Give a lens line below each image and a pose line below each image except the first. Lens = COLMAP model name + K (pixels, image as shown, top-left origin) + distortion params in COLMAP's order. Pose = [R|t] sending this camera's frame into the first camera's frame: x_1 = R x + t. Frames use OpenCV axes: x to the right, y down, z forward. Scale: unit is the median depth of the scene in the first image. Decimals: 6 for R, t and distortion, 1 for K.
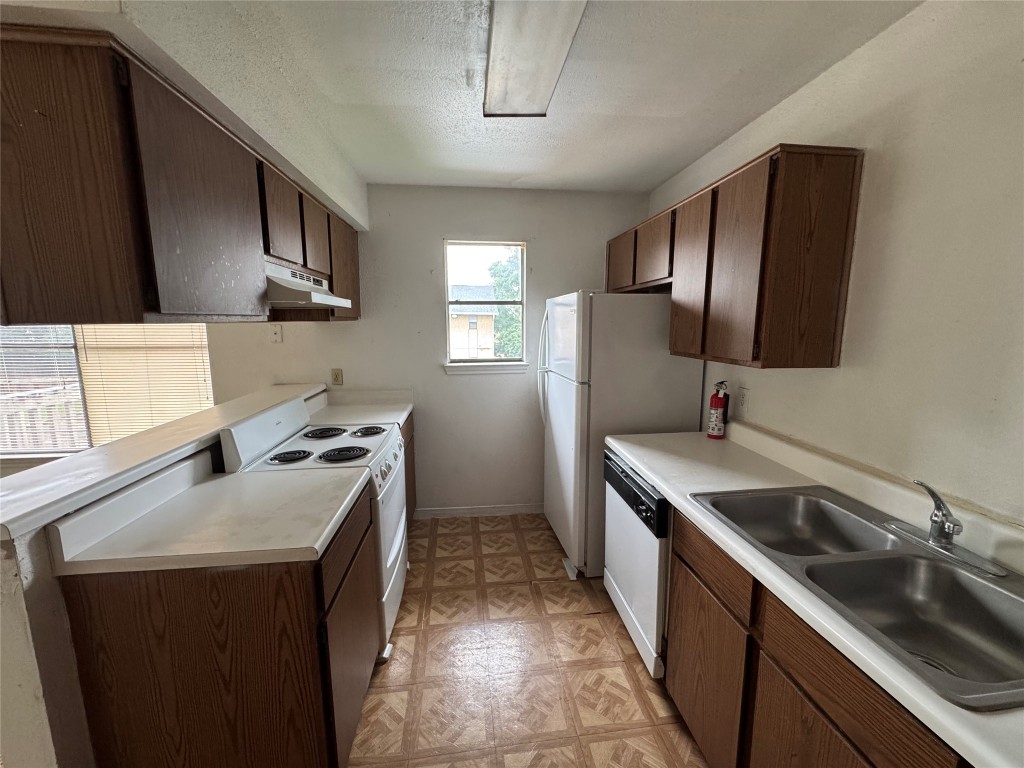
lens RADIAL K [[412.6, 0, 514.1], [0, 412.6, 384.9], [0, 0, 1]] dist [0.001464, 0.000353]
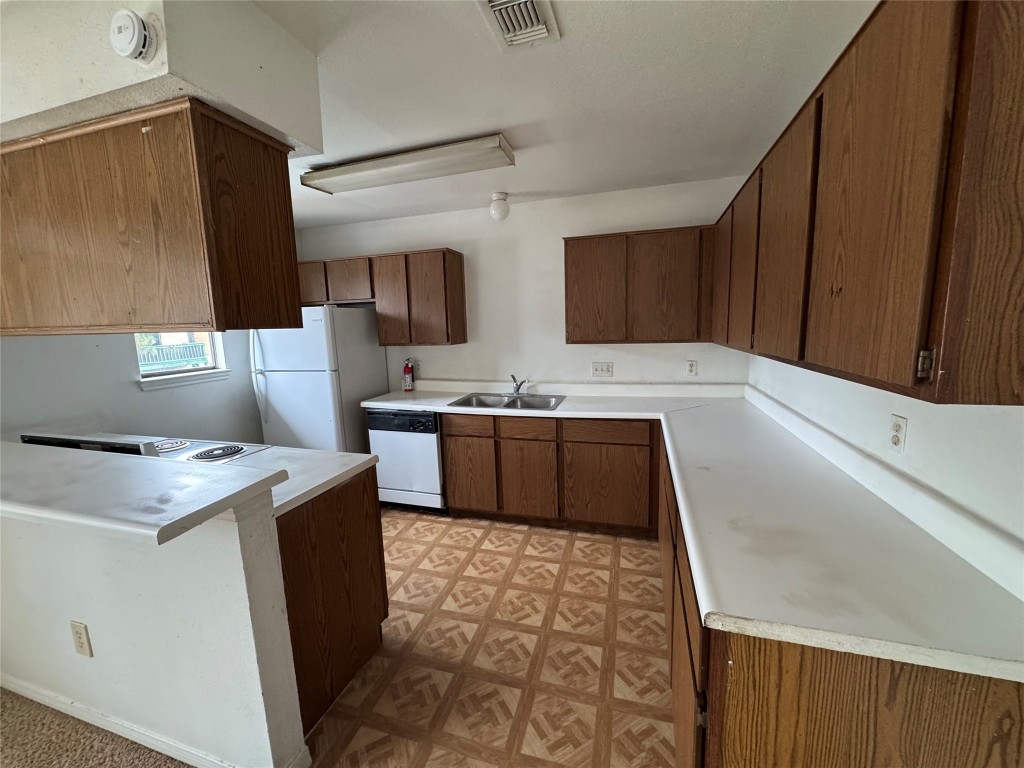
lens RADIAL K [[412.6, 0, 511.6], [0, 412.6, 383.3], [0, 0, 1]] dist [0.001464, 0.000353]
pose [[0.405003, -0.141473, 0.903304, -0.948697], [0.165185, 0.983021, 0.079896, 0.027880], [-0.899270, 0.116854, 0.421496, -0.144957]]
